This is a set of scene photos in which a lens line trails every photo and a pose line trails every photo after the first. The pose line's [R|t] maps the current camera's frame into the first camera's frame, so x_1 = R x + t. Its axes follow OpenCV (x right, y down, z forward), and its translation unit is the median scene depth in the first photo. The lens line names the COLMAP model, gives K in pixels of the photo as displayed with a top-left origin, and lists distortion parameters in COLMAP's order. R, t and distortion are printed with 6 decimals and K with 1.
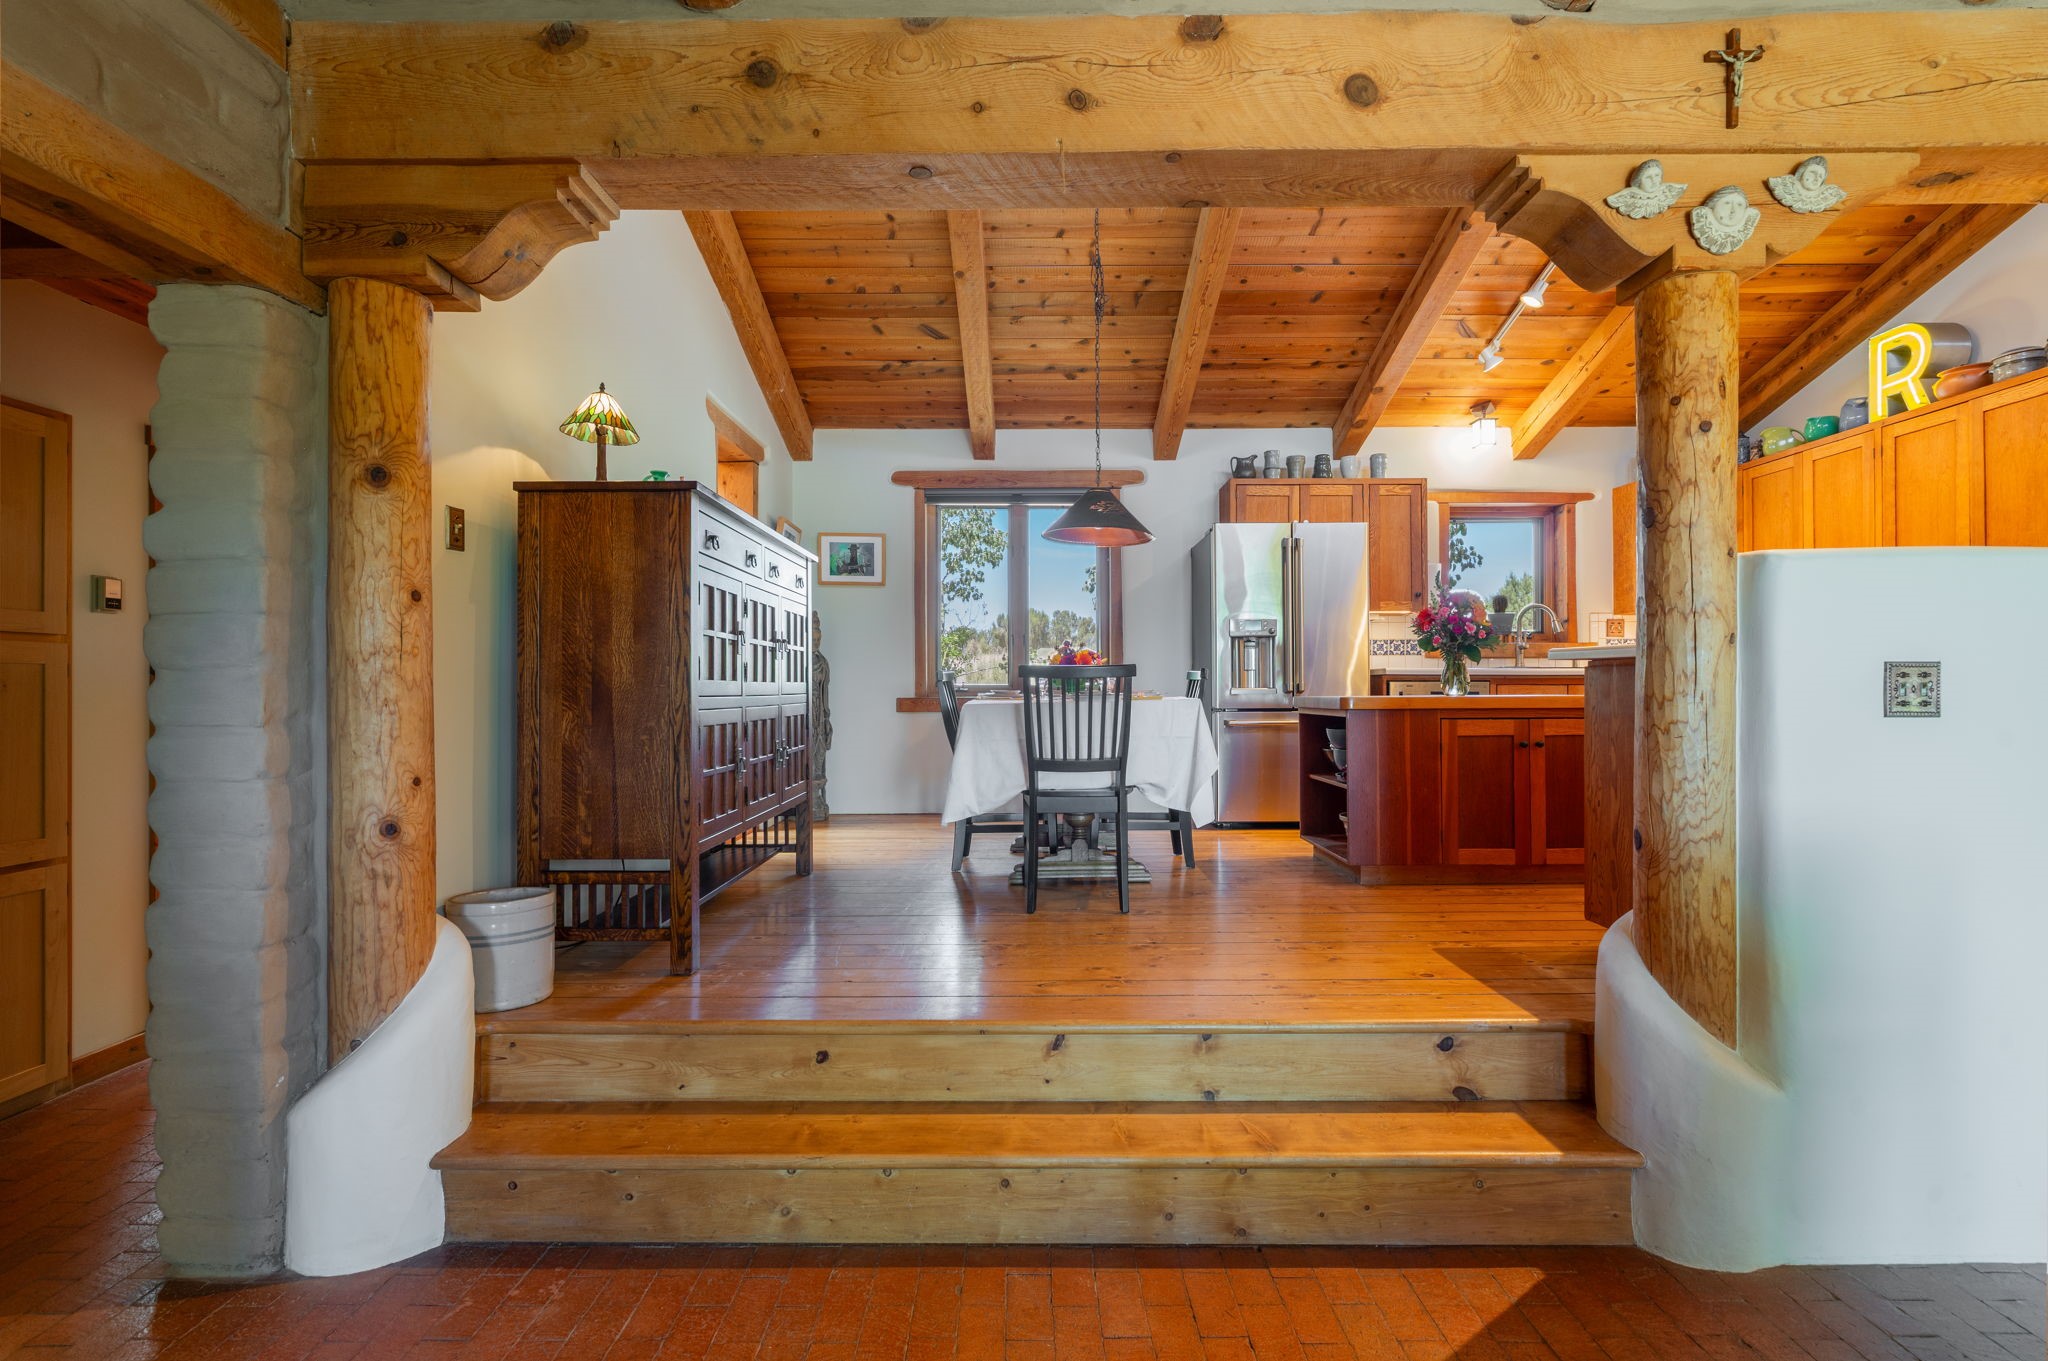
lens RADIAL K [[927.6, 0, 1024.0], [0, 927.6, 680.5], [0, 0, 1]] dist [-0.000948, -0.000056]
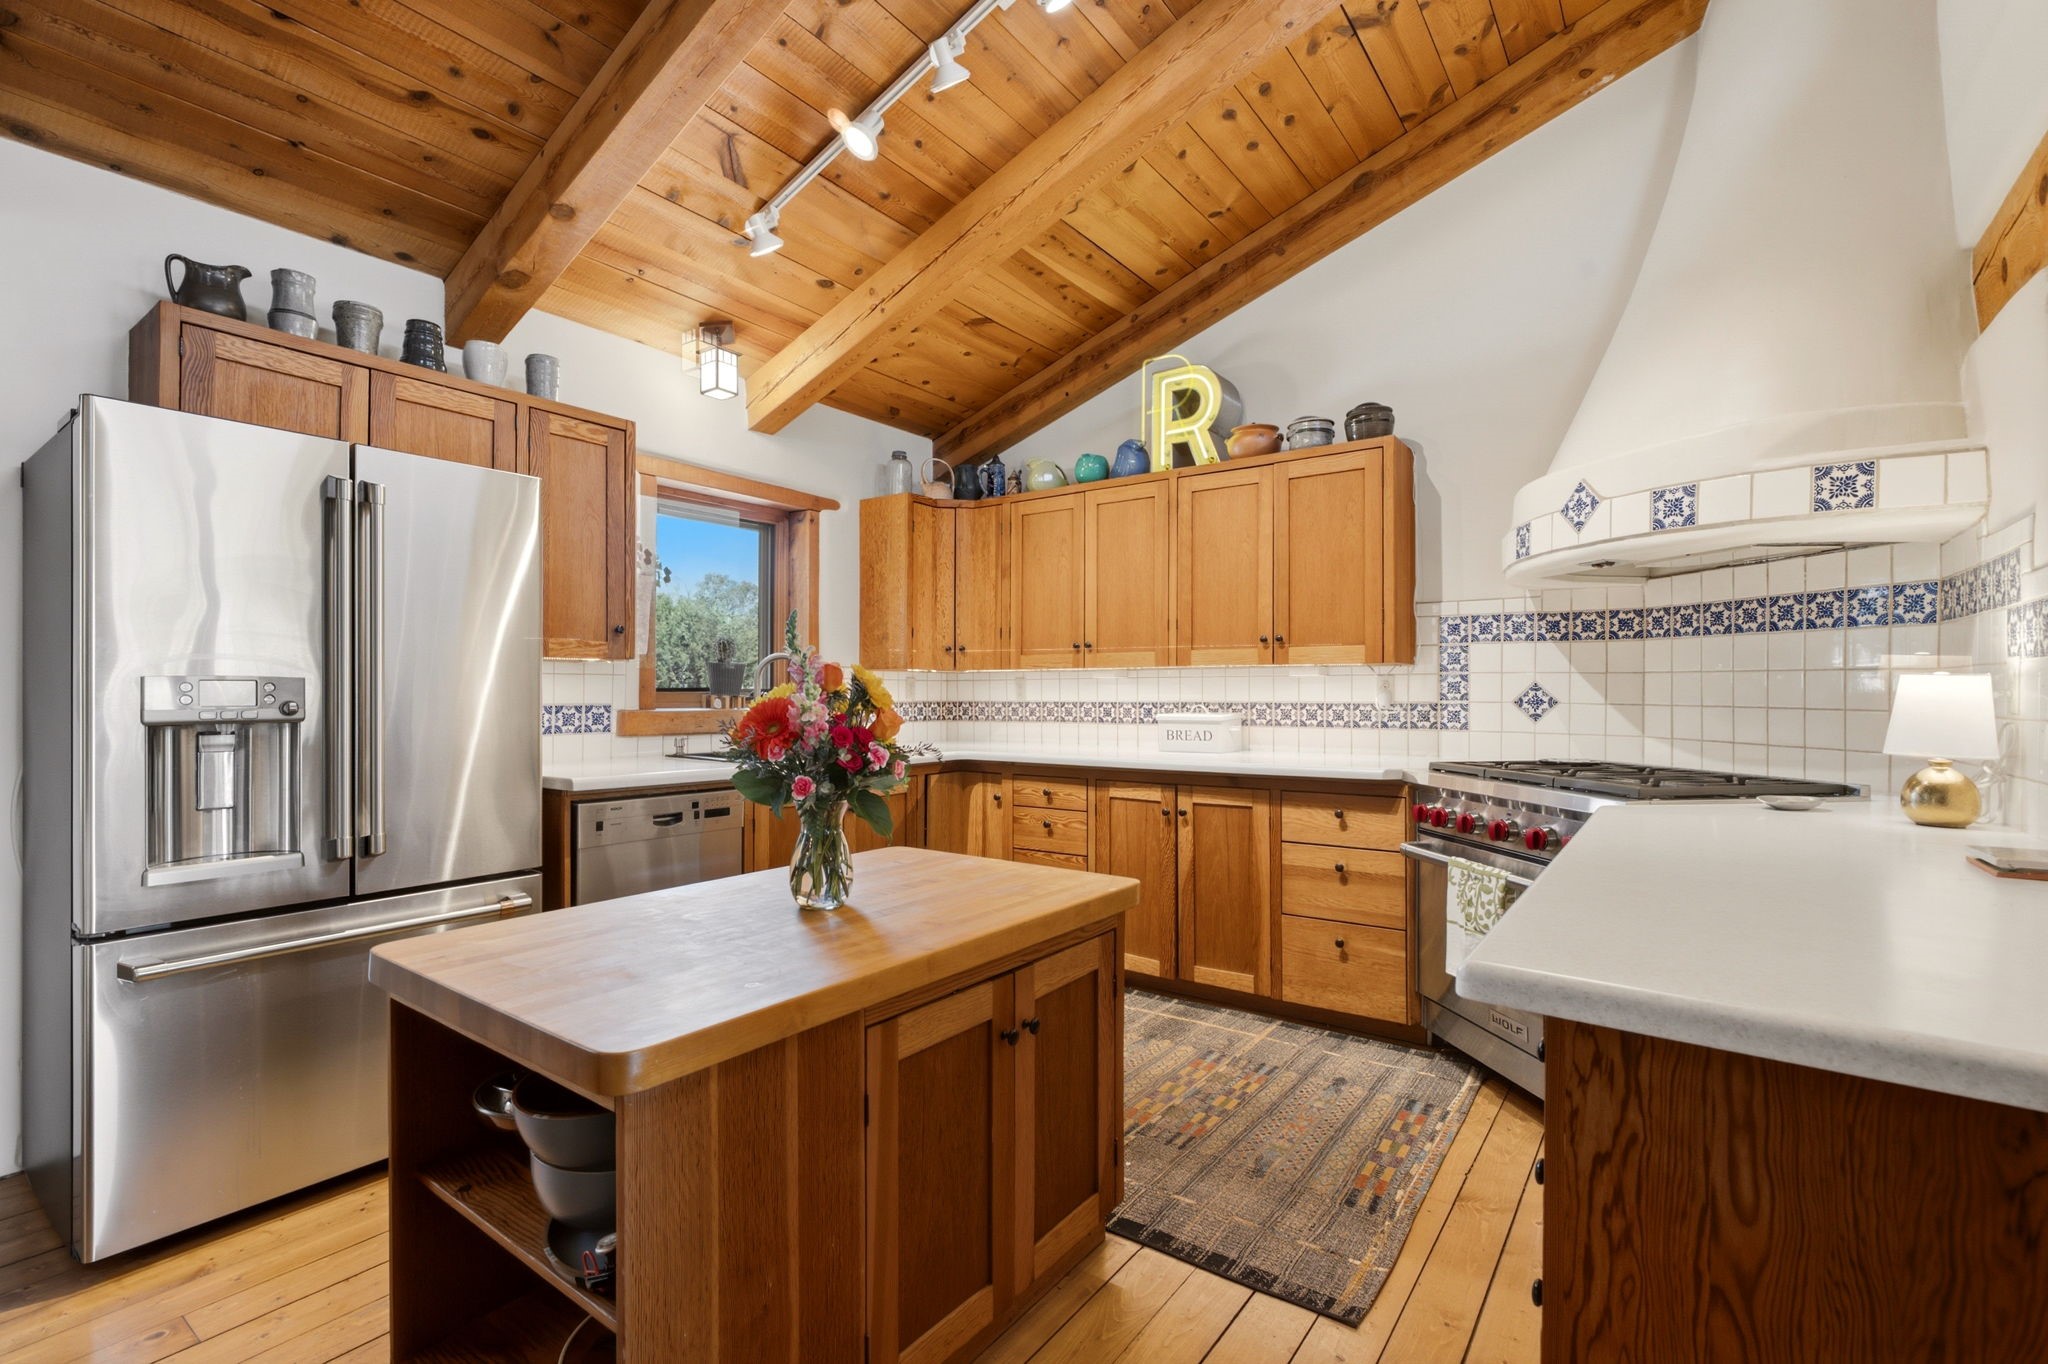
lens RADIAL K [[911.1, 0, 1023.9], [0, 911.1, 687.9], [0, 0, 1]] dist [-0.006023, 0.000415]
pose [[0.586276, 0.006784, 0.810083, 0.136366], [-0.013706, 0.999905, 0.001546, -0.065640], [-0.809995, -0.012009, 0.586313, 0.514344]]
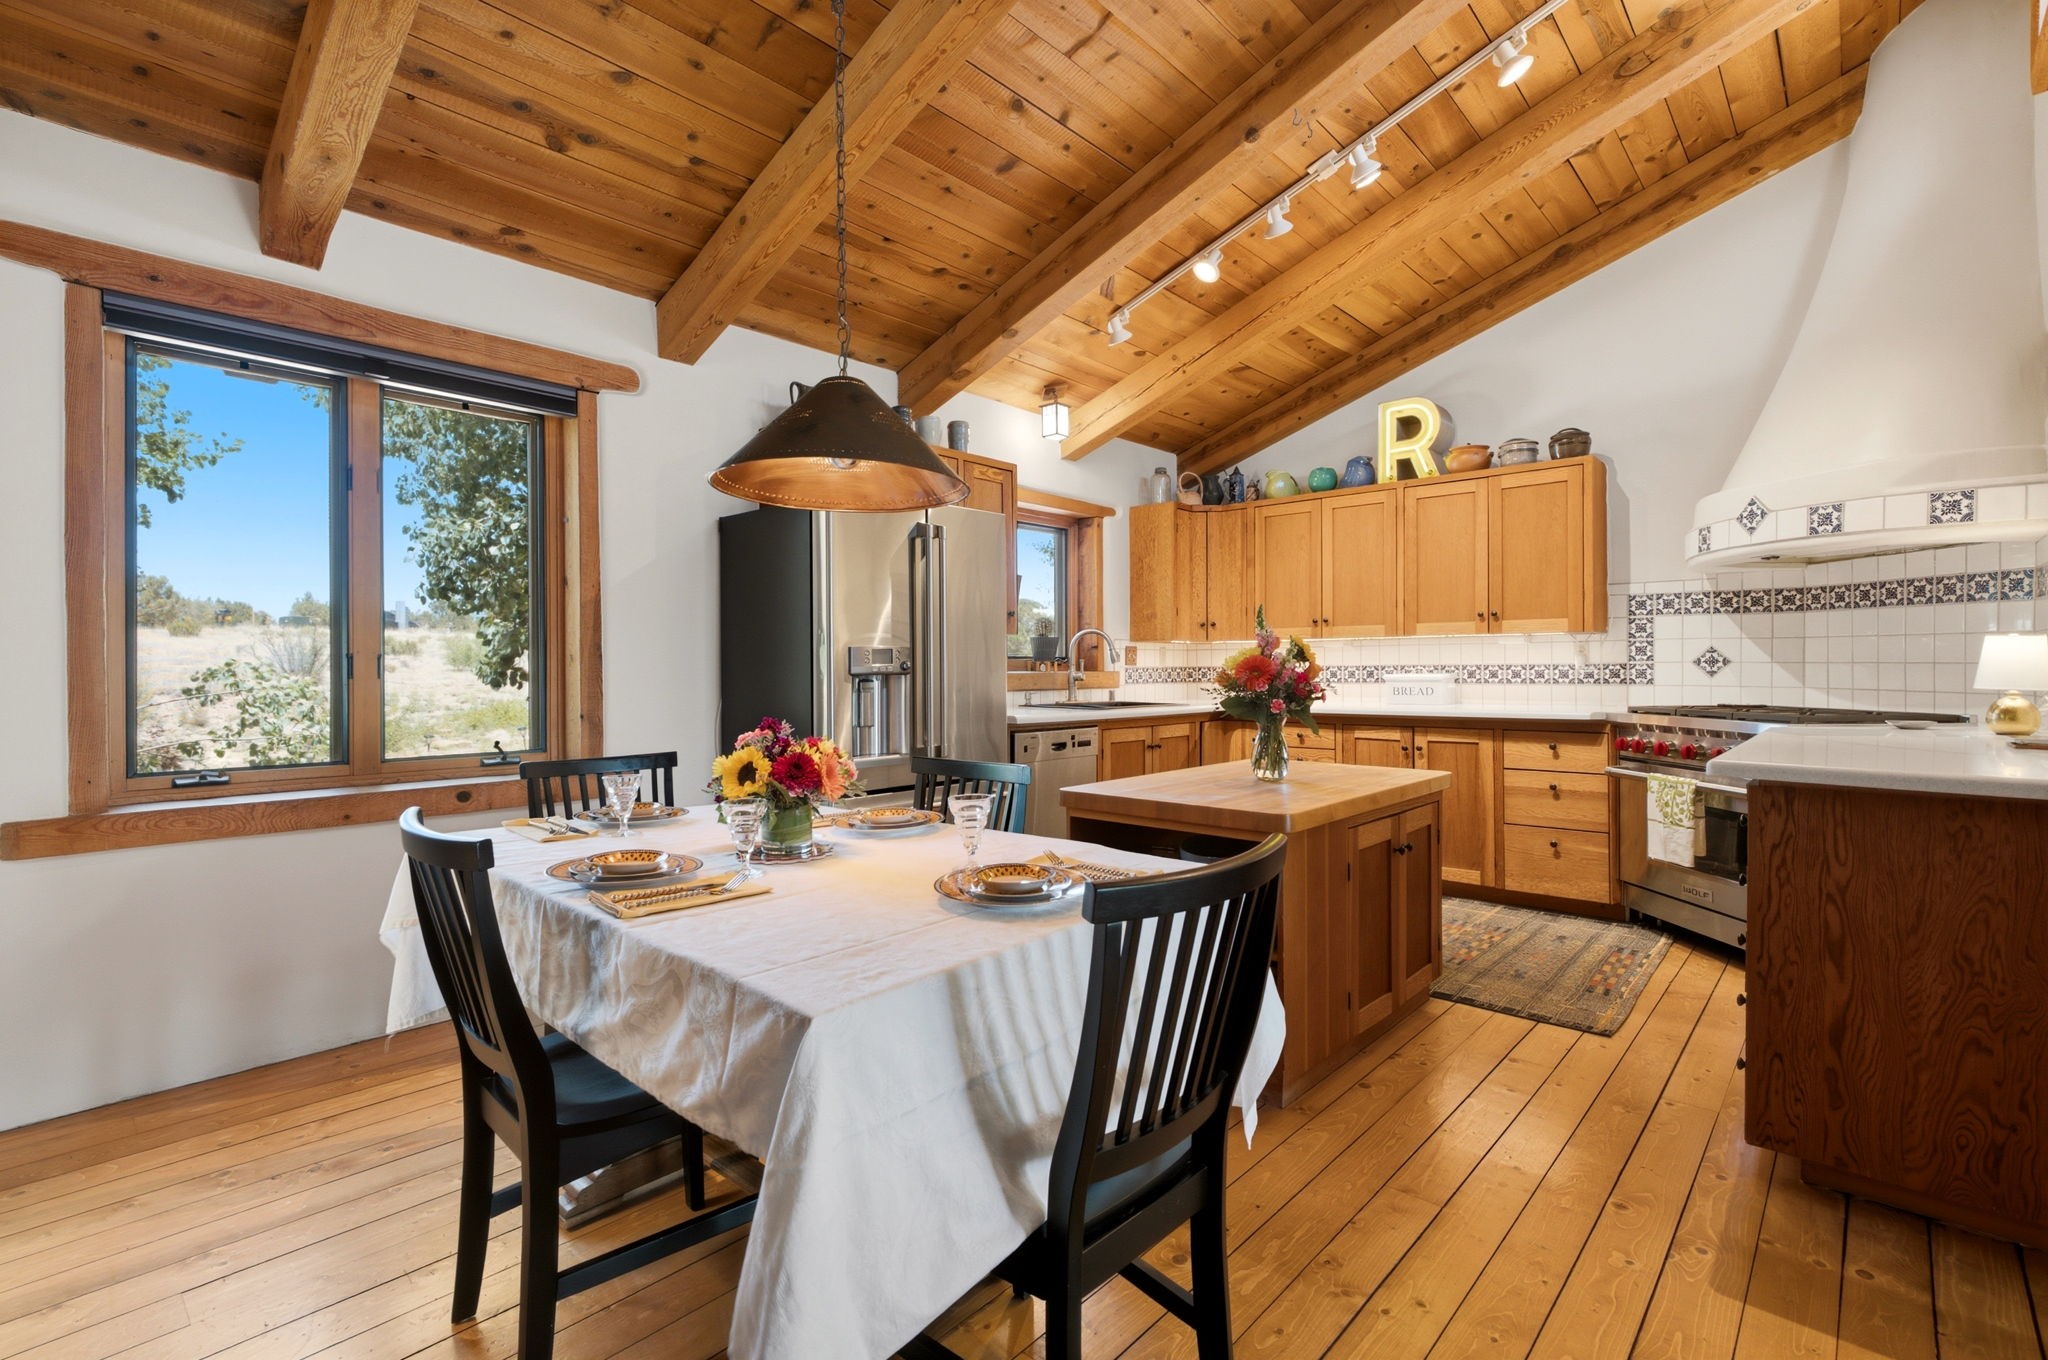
lens RADIAL K [[929.7, 0, 1010.4], [0, 929.7, 667.4], [0, 0, 1]] dist [-0.002955, -0.000287]
pose [[0.675135, -0.001214, 0.737694, -0.154318], [-0.007379, 0.999938, 0.008398, -0.057286], [-0.737658, -0.011113, 0.675083, 0.500711]]
